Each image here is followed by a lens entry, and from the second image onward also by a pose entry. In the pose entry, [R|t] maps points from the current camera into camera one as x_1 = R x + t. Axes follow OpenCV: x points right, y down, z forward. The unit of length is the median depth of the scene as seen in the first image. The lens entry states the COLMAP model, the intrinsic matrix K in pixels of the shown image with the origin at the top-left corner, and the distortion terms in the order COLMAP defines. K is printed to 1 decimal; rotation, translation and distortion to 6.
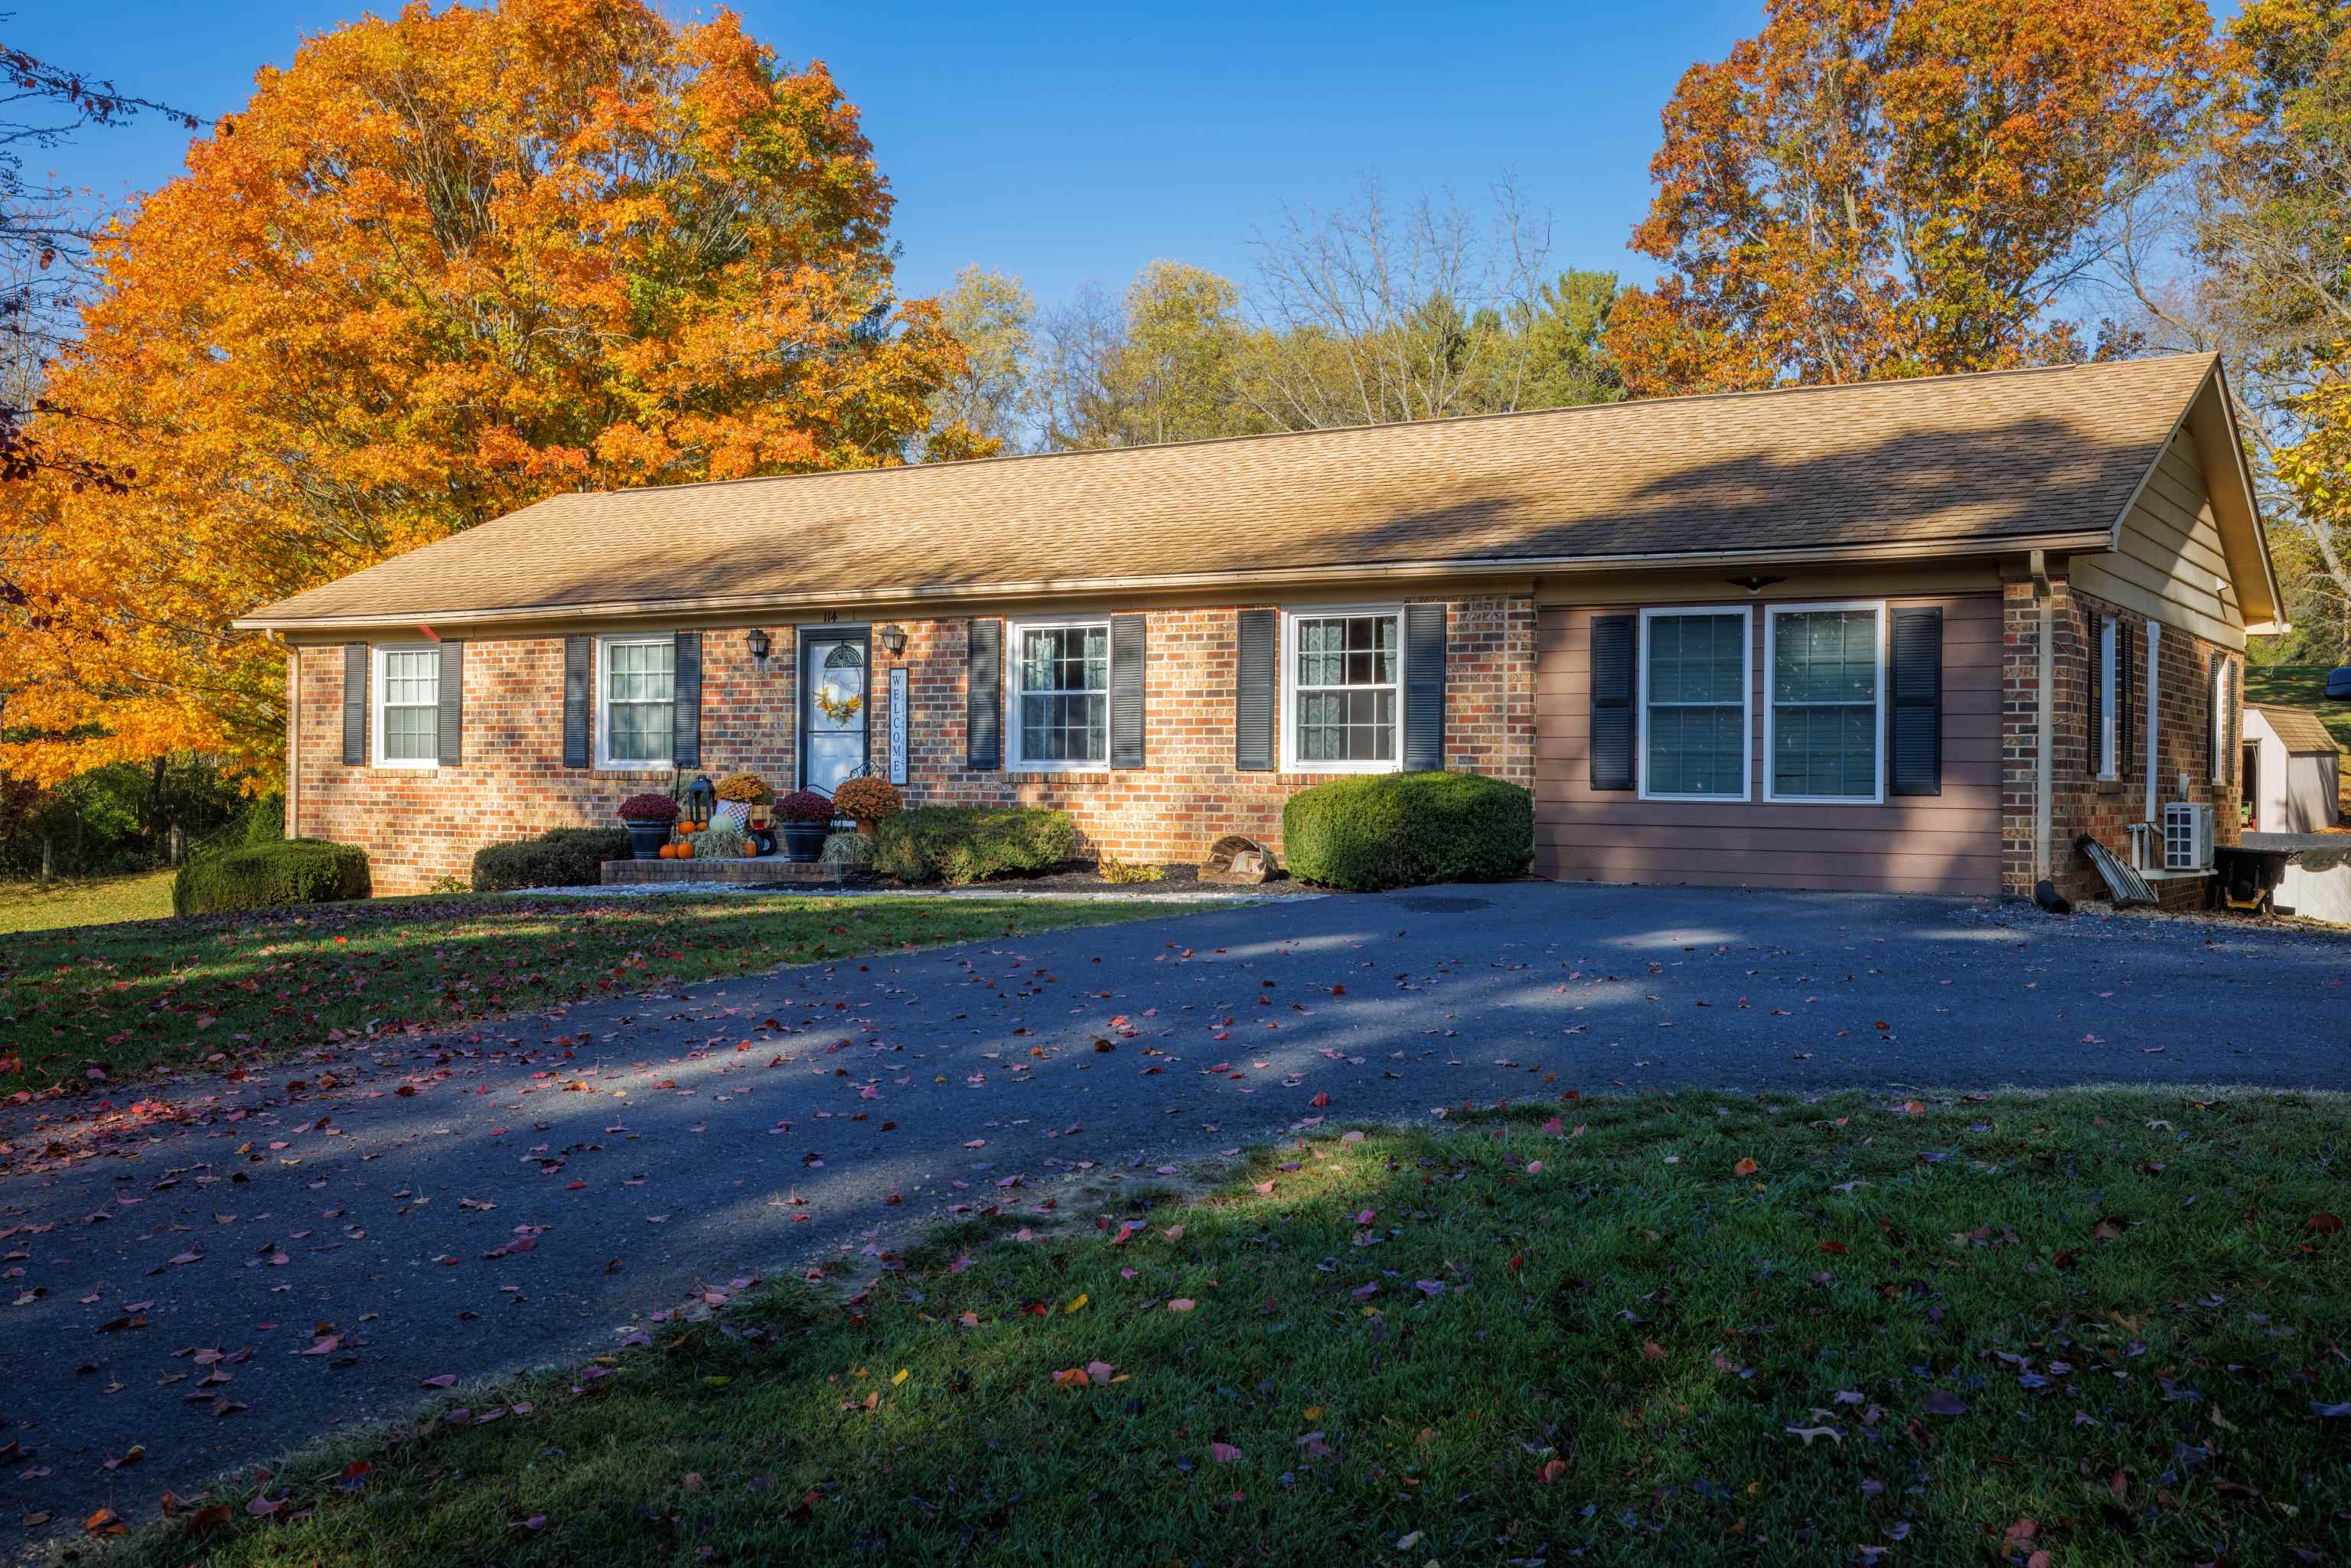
lens RADIAL K [[2267.1, 0, 1175.5], [0, 2267.1, 784.0], [0, 0, 1]] dist [0.038462, 0.084919]
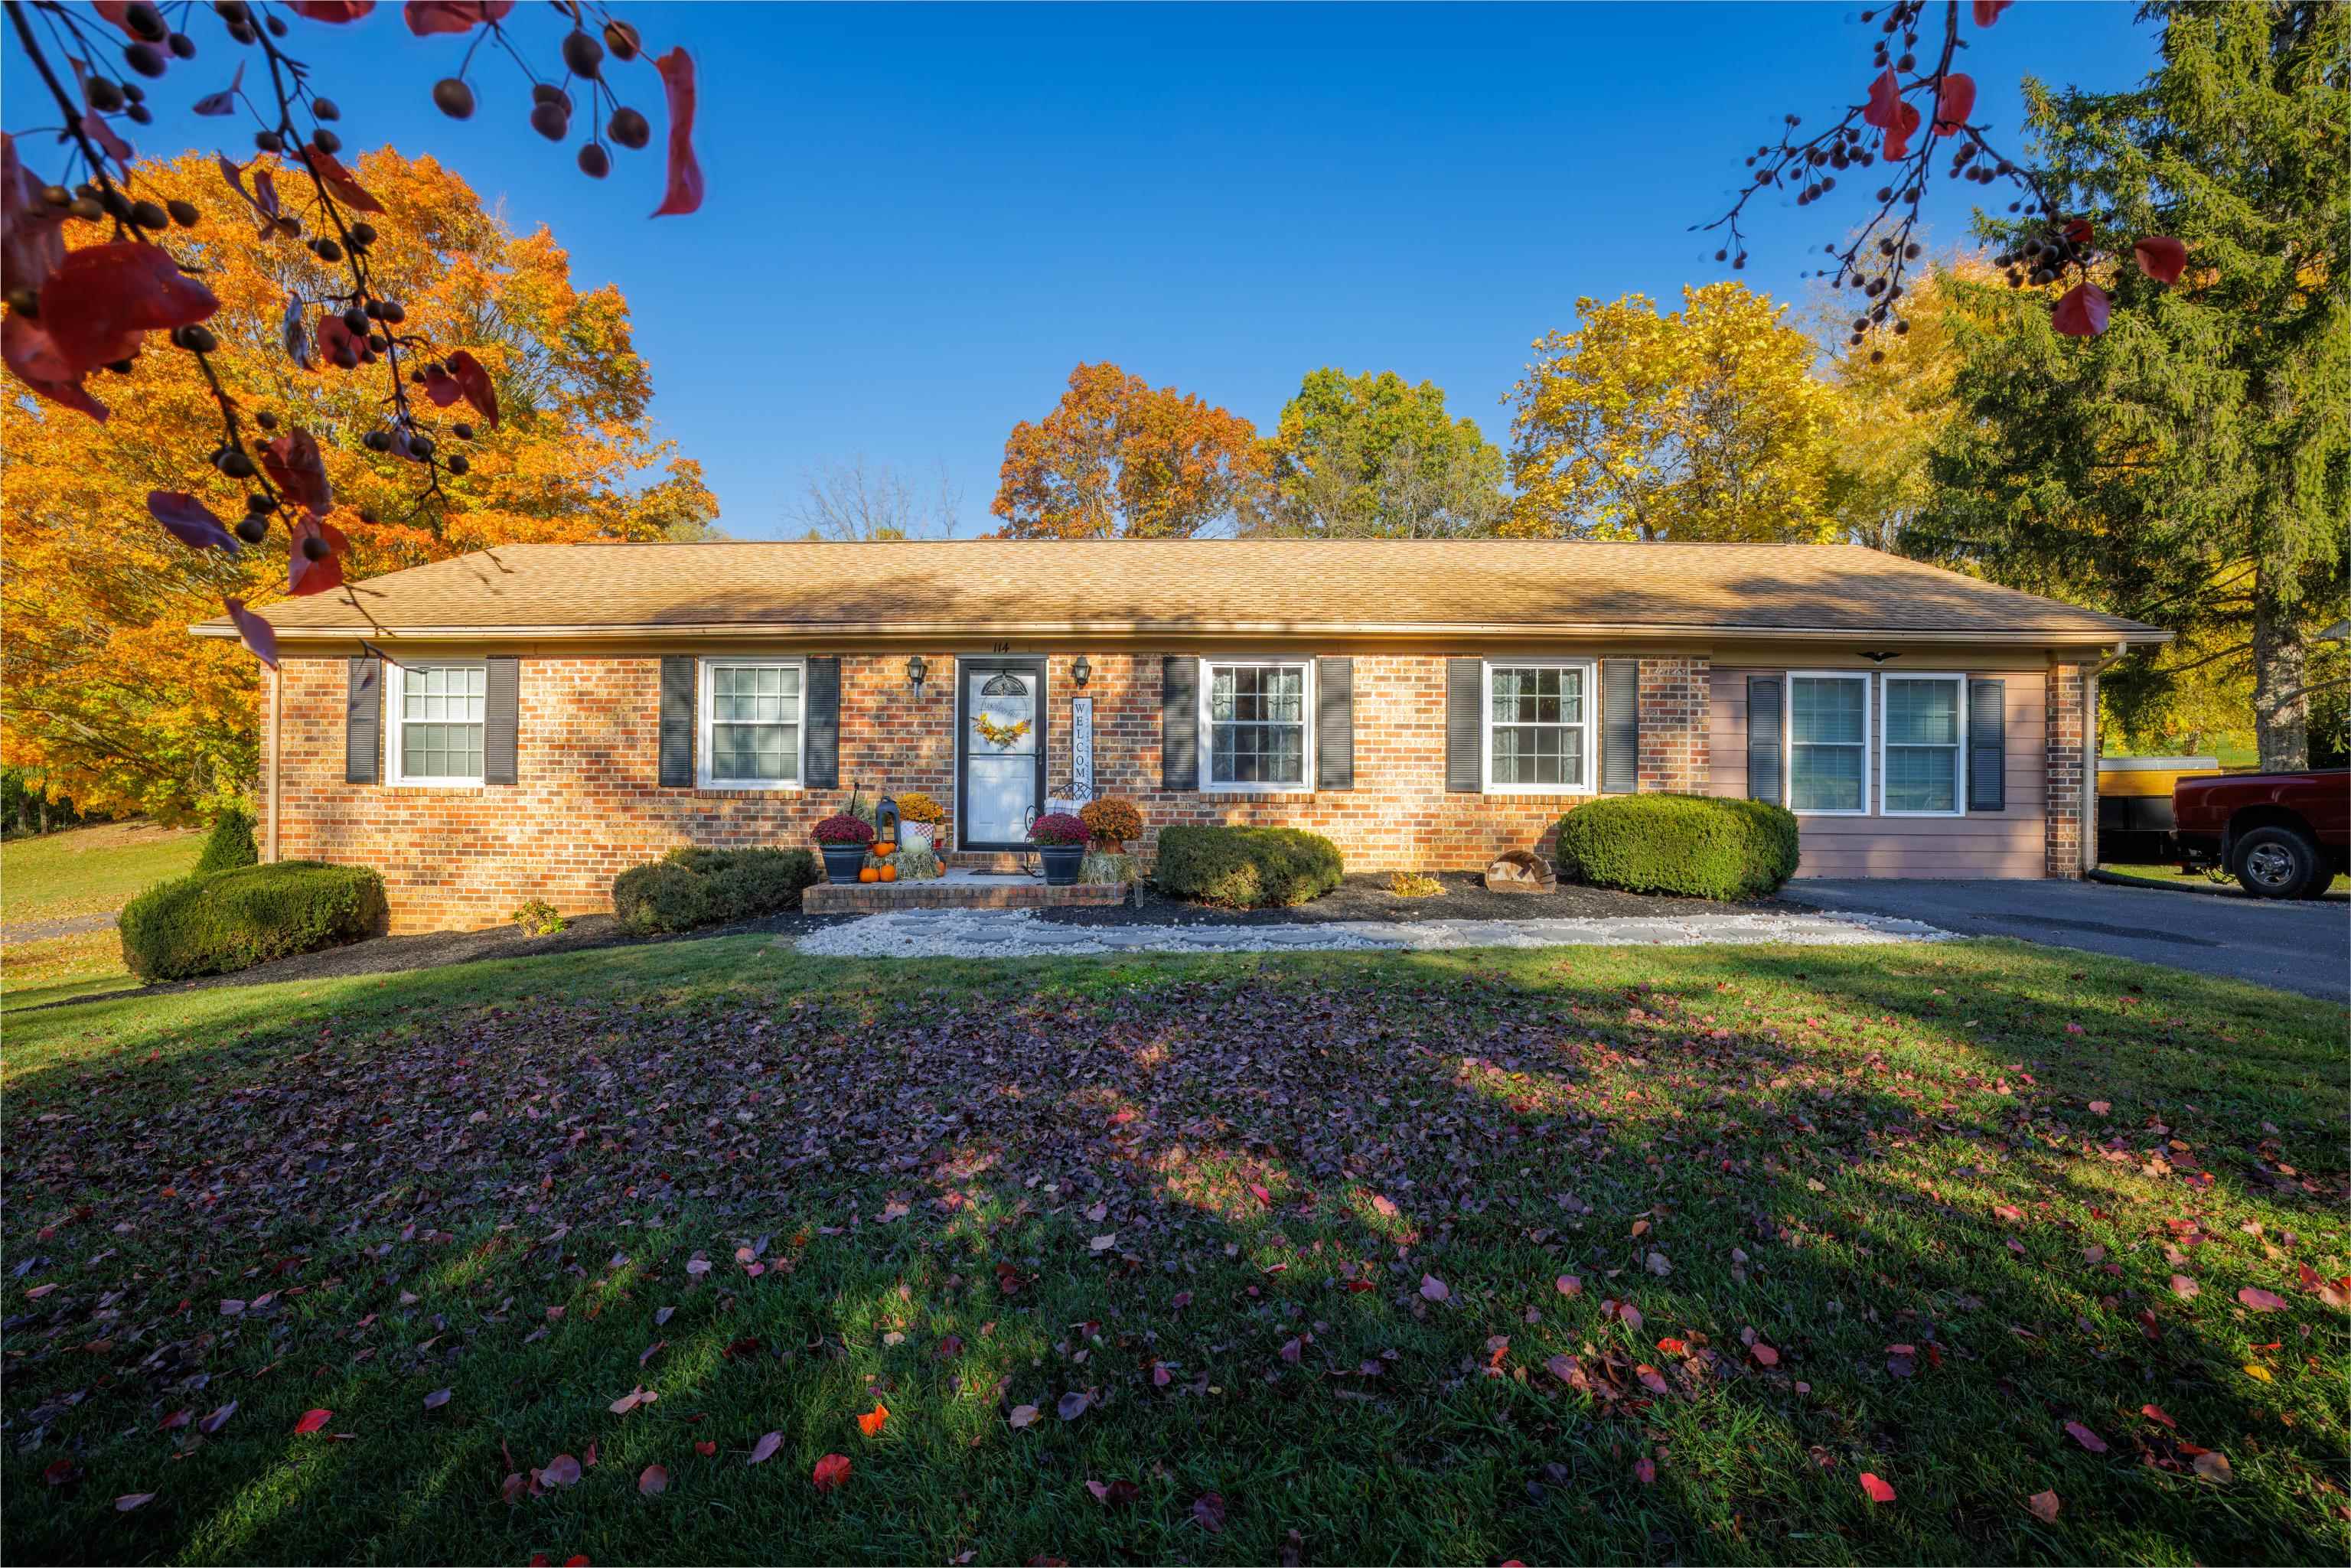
lens RADIAL K [[1027.7, 0, 1175.5], [0, 1027.7, 784.0], [0, 0, 1]] dist [-0.048708, 0.023883]
pose [[0.863213, -0.000428, 0.504840, -0.365960], [0.000506, 1.000000, -0.000017, -0.010190], [-0.504840, 0.000270, 0.863213, 0.605051]]
